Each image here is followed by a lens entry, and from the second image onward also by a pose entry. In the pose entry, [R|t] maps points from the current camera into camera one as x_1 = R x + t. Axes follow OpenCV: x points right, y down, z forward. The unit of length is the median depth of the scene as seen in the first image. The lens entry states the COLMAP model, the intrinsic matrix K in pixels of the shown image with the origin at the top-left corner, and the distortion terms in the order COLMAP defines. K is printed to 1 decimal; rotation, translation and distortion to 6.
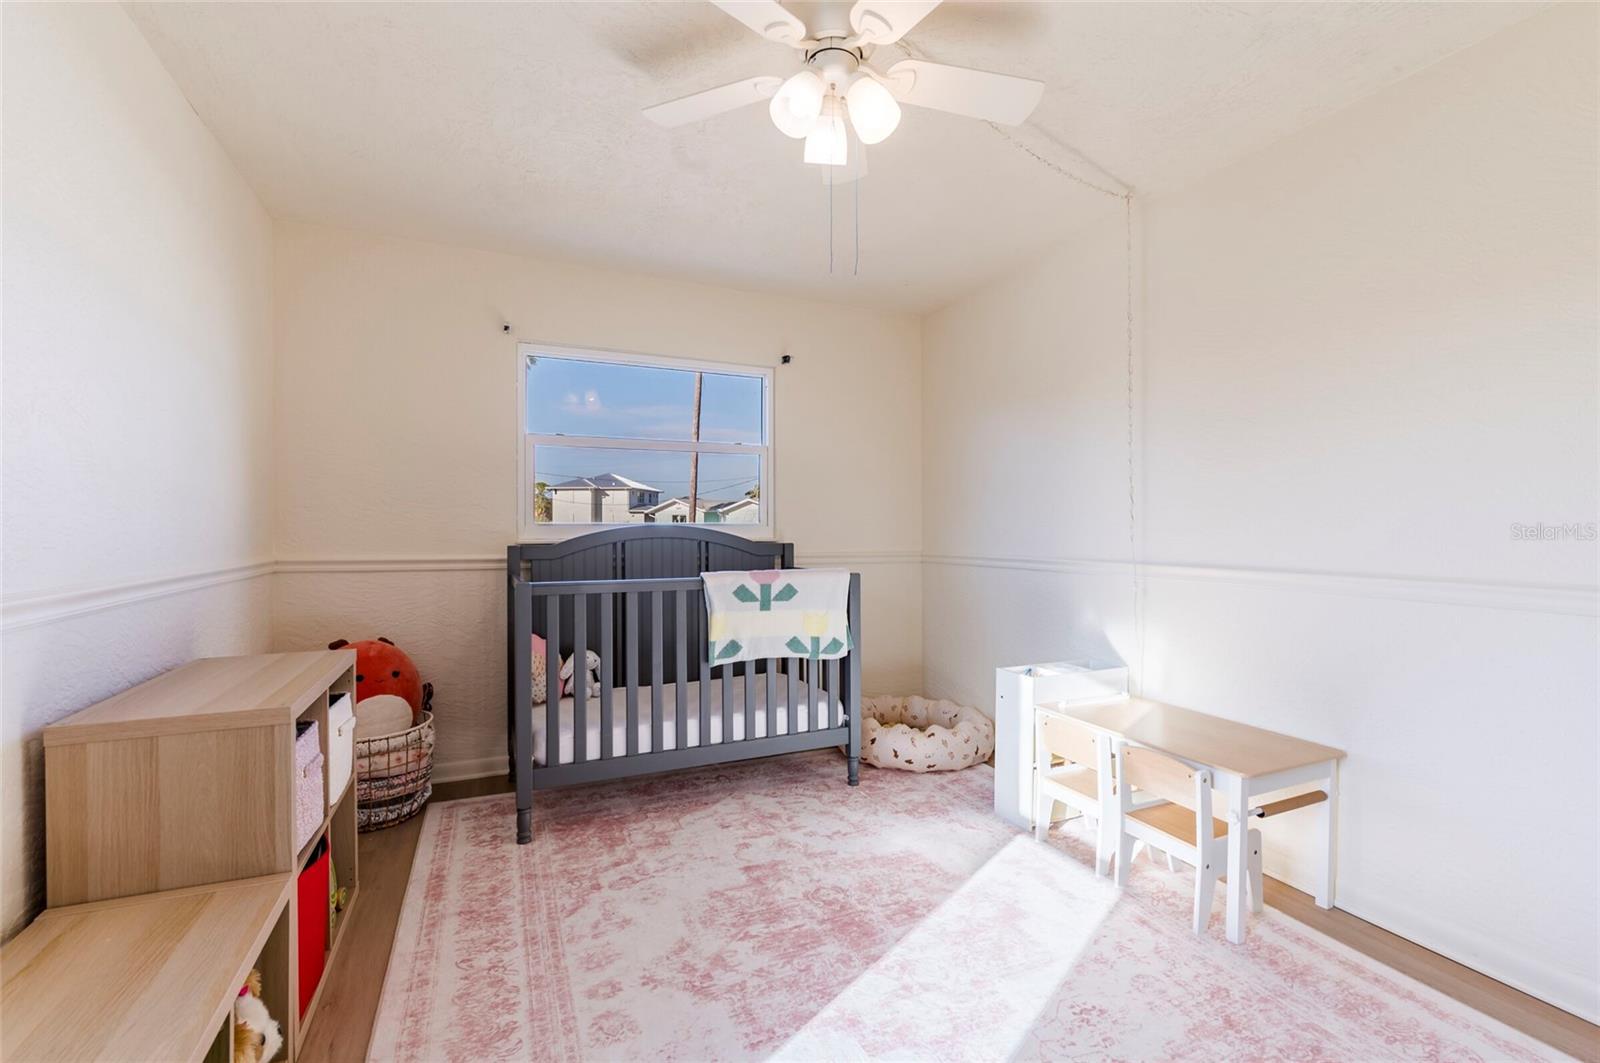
lens RADIAL K [[697.2, 0, 800.0], [0, 697.2, 531.5], [0, 0, 1]] dist [0.001029, -0.000216]
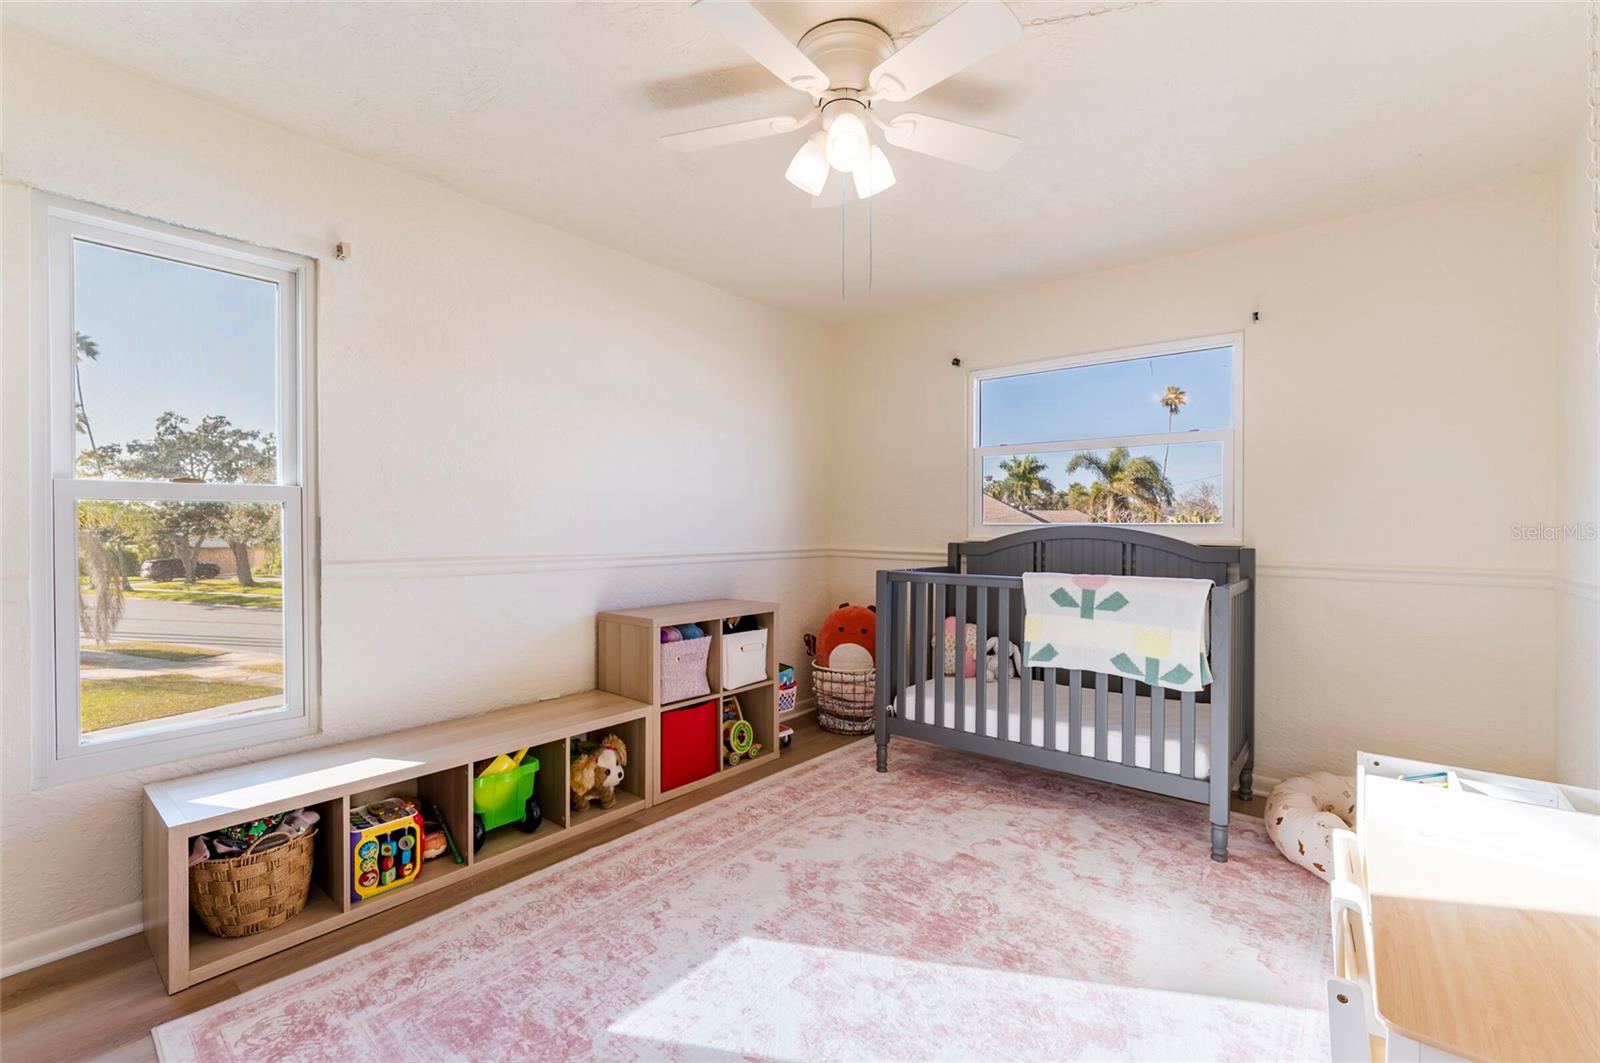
lens RADIAL K [[673.5, 0, 805.3], [0, 673.5, 528.3], [0, 0, 1]] dist [-0.002931, -0.000273]
pose [[0.462119, 0.003661, -0.886810, 0.577982], [-0.009989, 0.999950, -0.001077, -0.000811], [0.886762, 0.009356, 0.462132, 0.265419]]
